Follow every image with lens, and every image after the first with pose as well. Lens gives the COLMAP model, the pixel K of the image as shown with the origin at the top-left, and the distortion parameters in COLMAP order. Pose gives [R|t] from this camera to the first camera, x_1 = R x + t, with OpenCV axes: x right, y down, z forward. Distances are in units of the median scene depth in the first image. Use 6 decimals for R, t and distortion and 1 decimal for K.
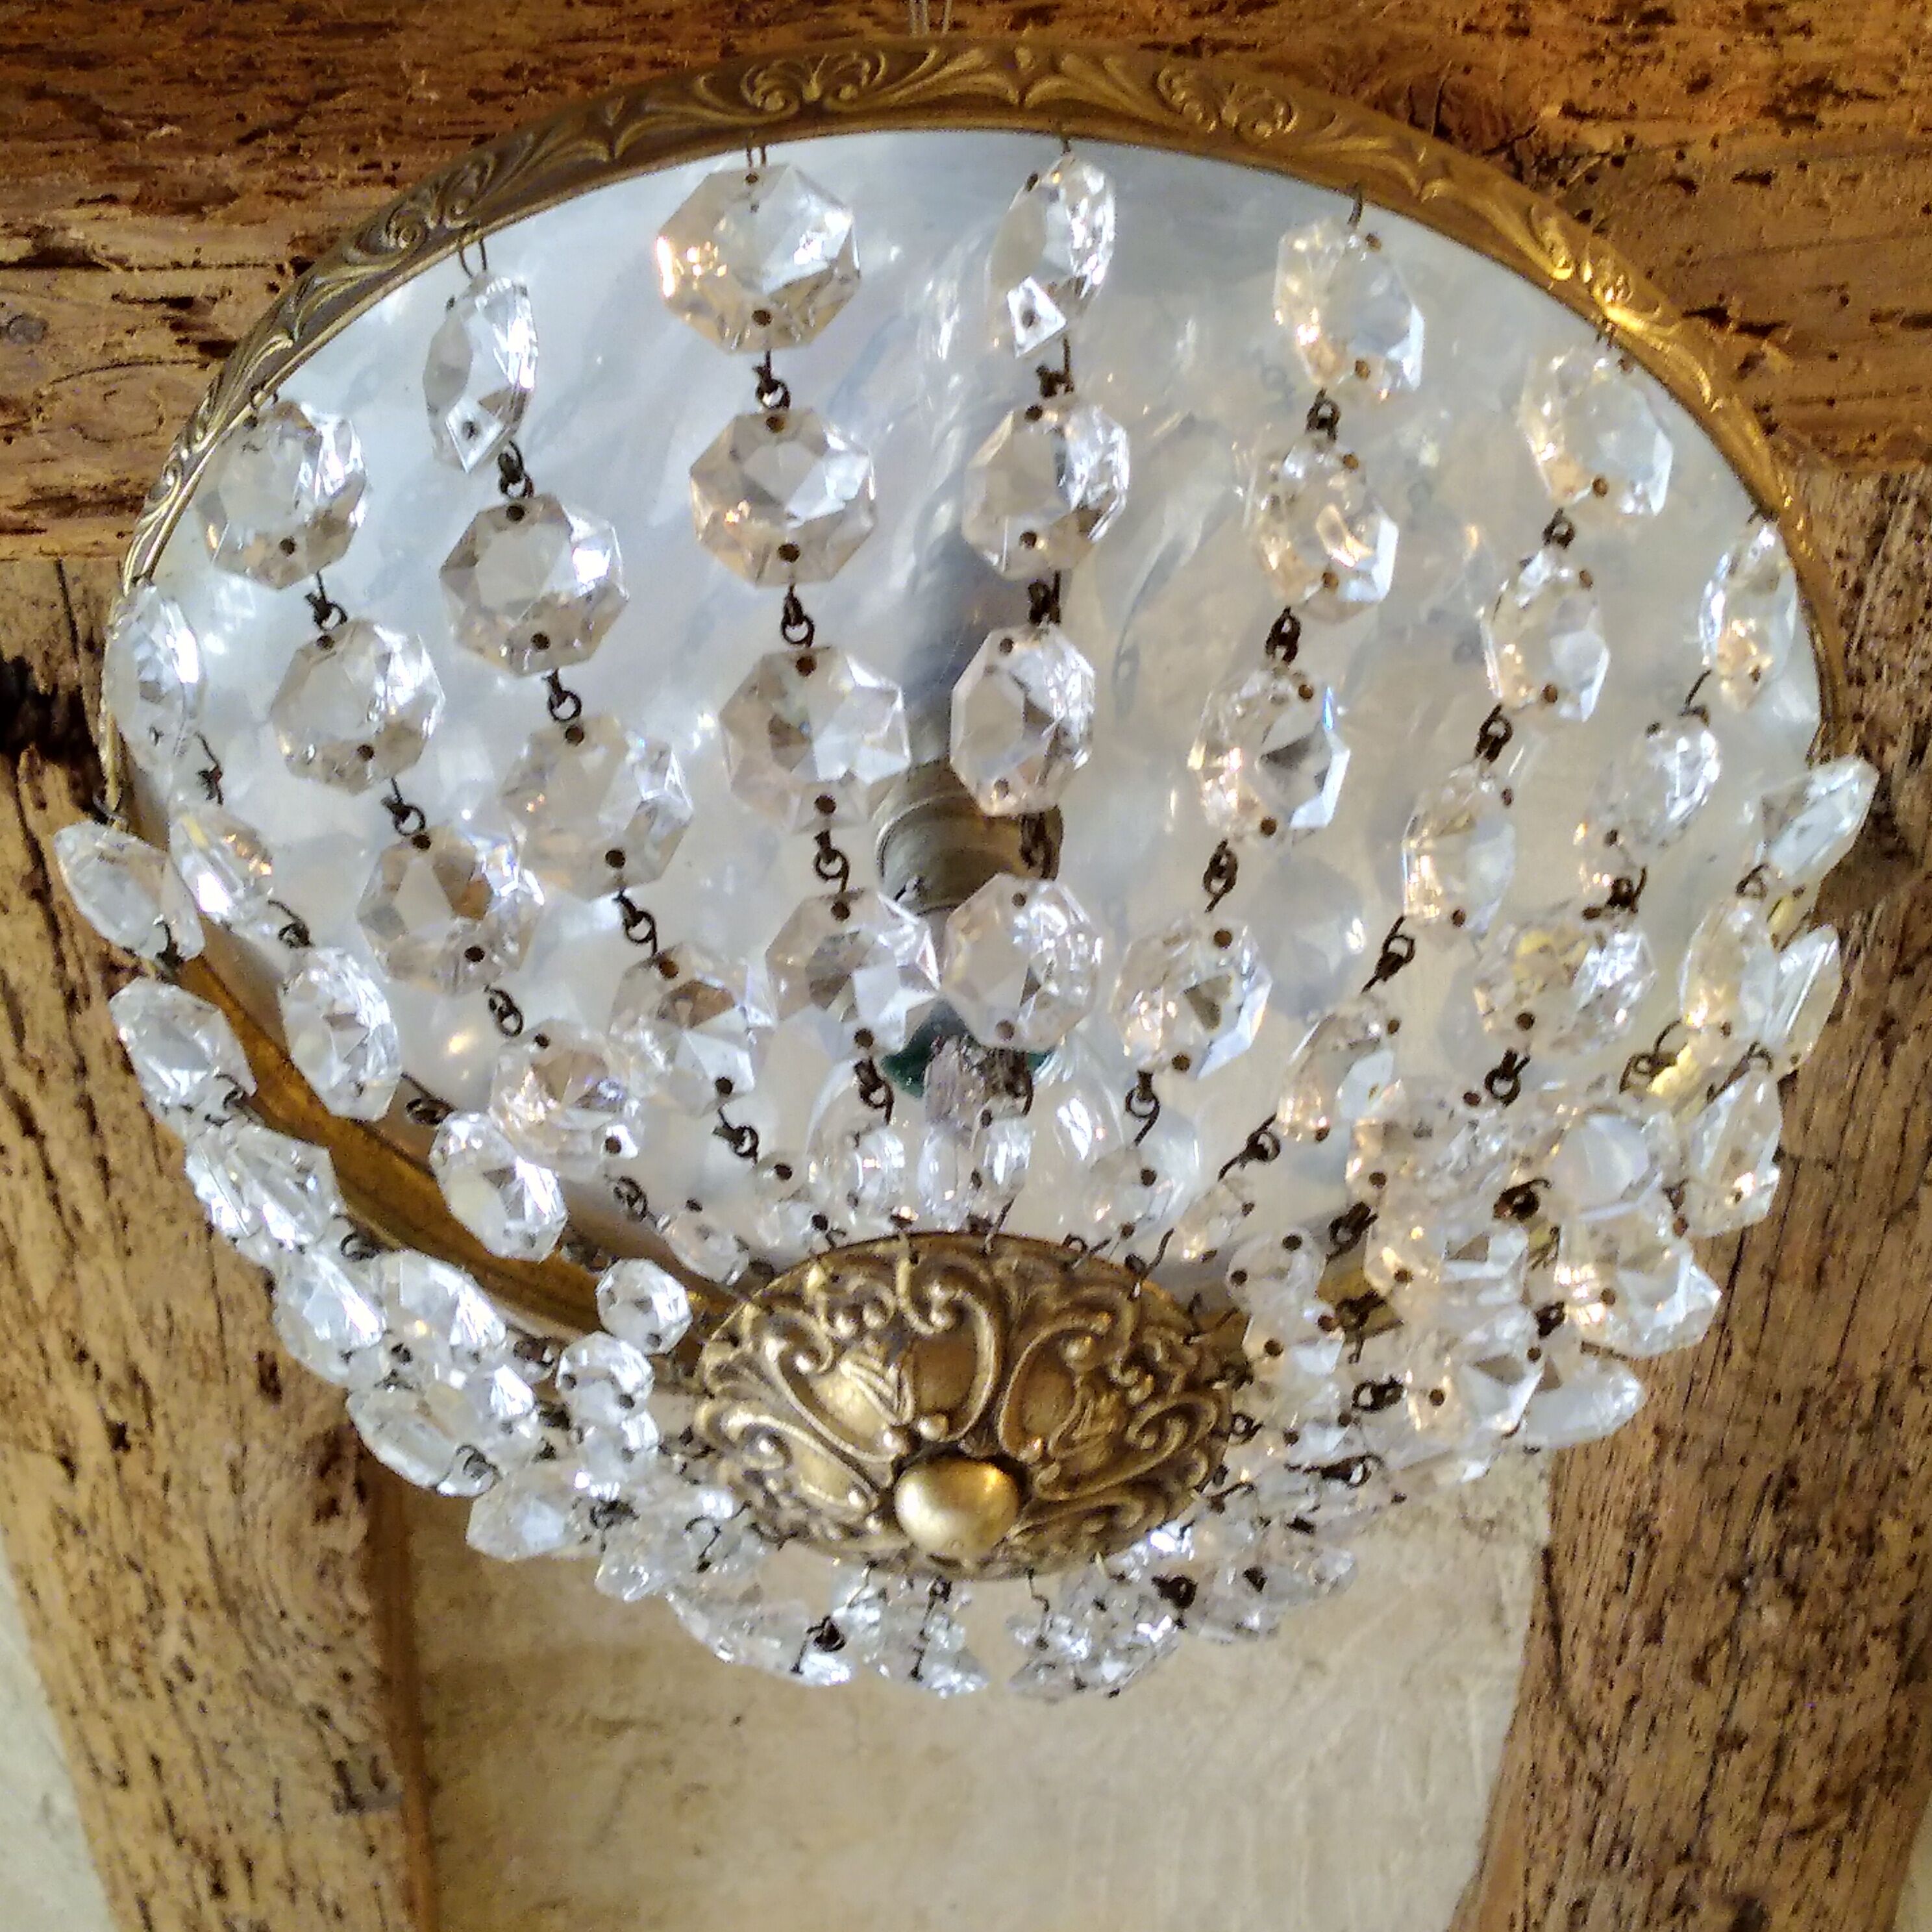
lens RADIAL K [[5037.3, 0, 966.0], [0, 5037.3, 966.0], [0, 0, 1]] dist [0.252958, -0.856433]
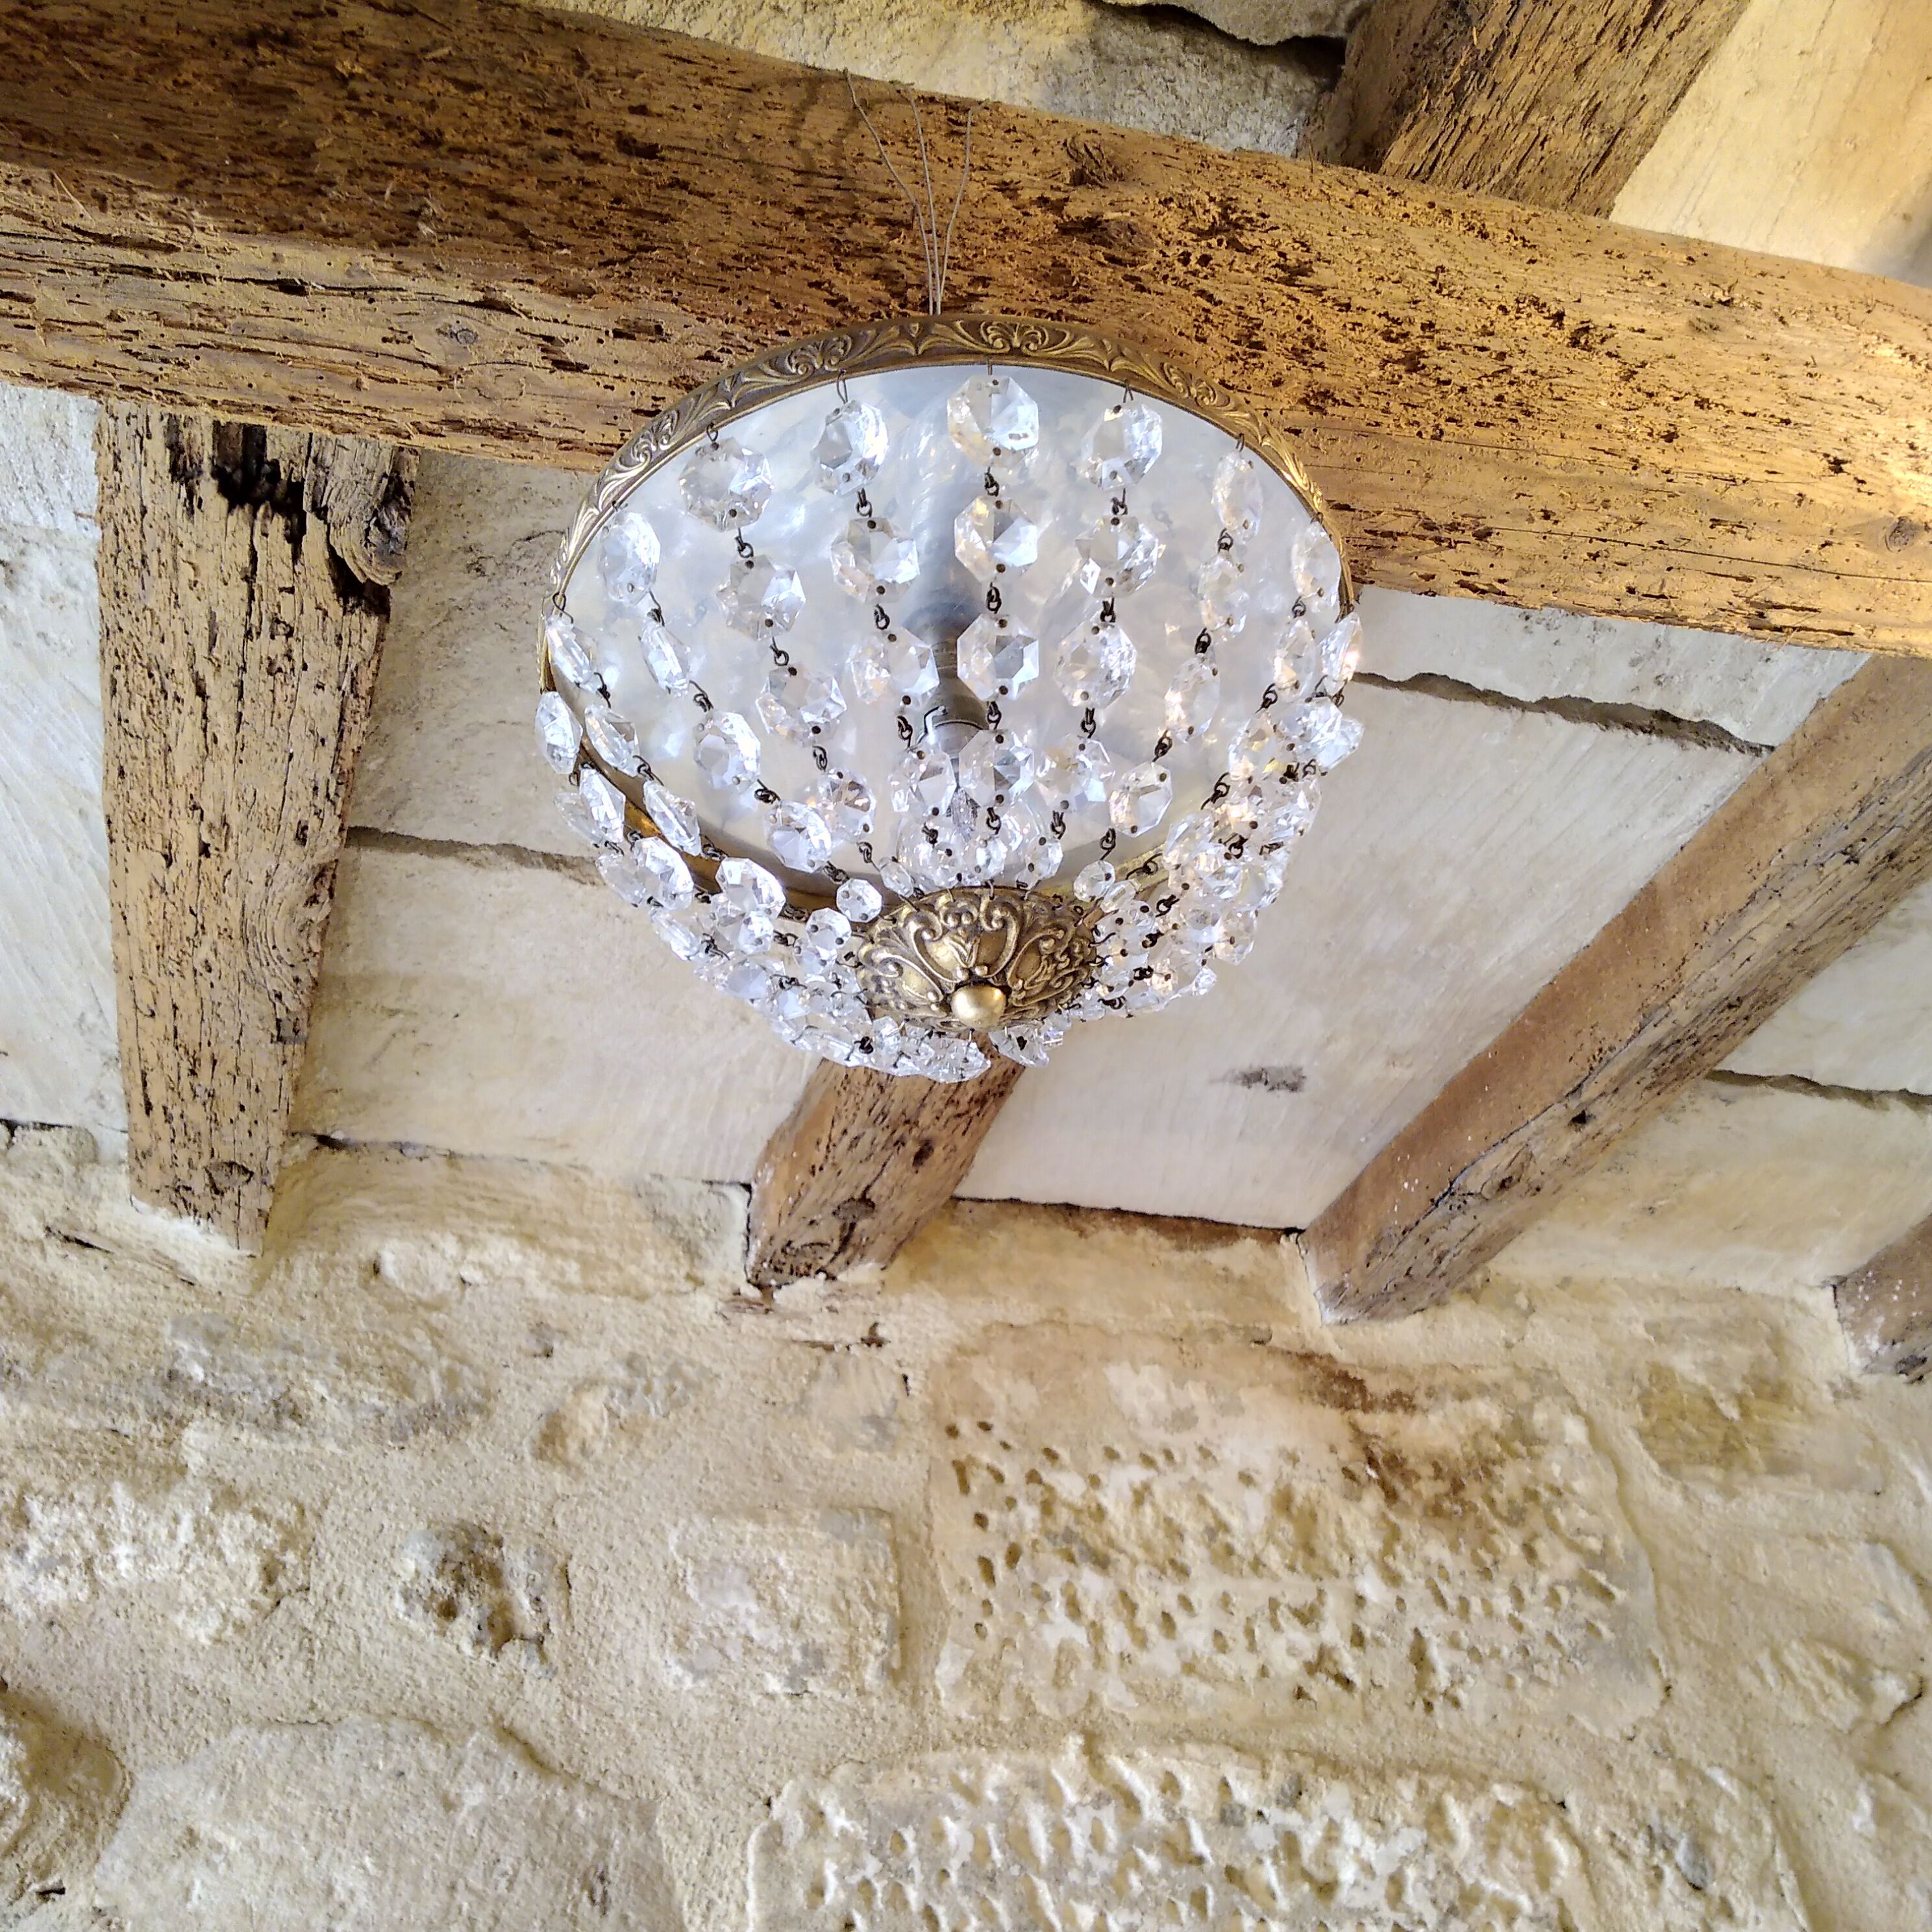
lens RADIAL K [[2478.9, 0, 968.5], [0, 2478.9, 1032.0], [0, 0, 1]] dist [0.221728, -0.757748]
pose [[0.932085, 0.098664, 0.348544, -0.323957], [-0.155396, 0.978067, 0.138697, -0.027636], [-0.327215, -0.183440, 0.926974, -0.015062]]
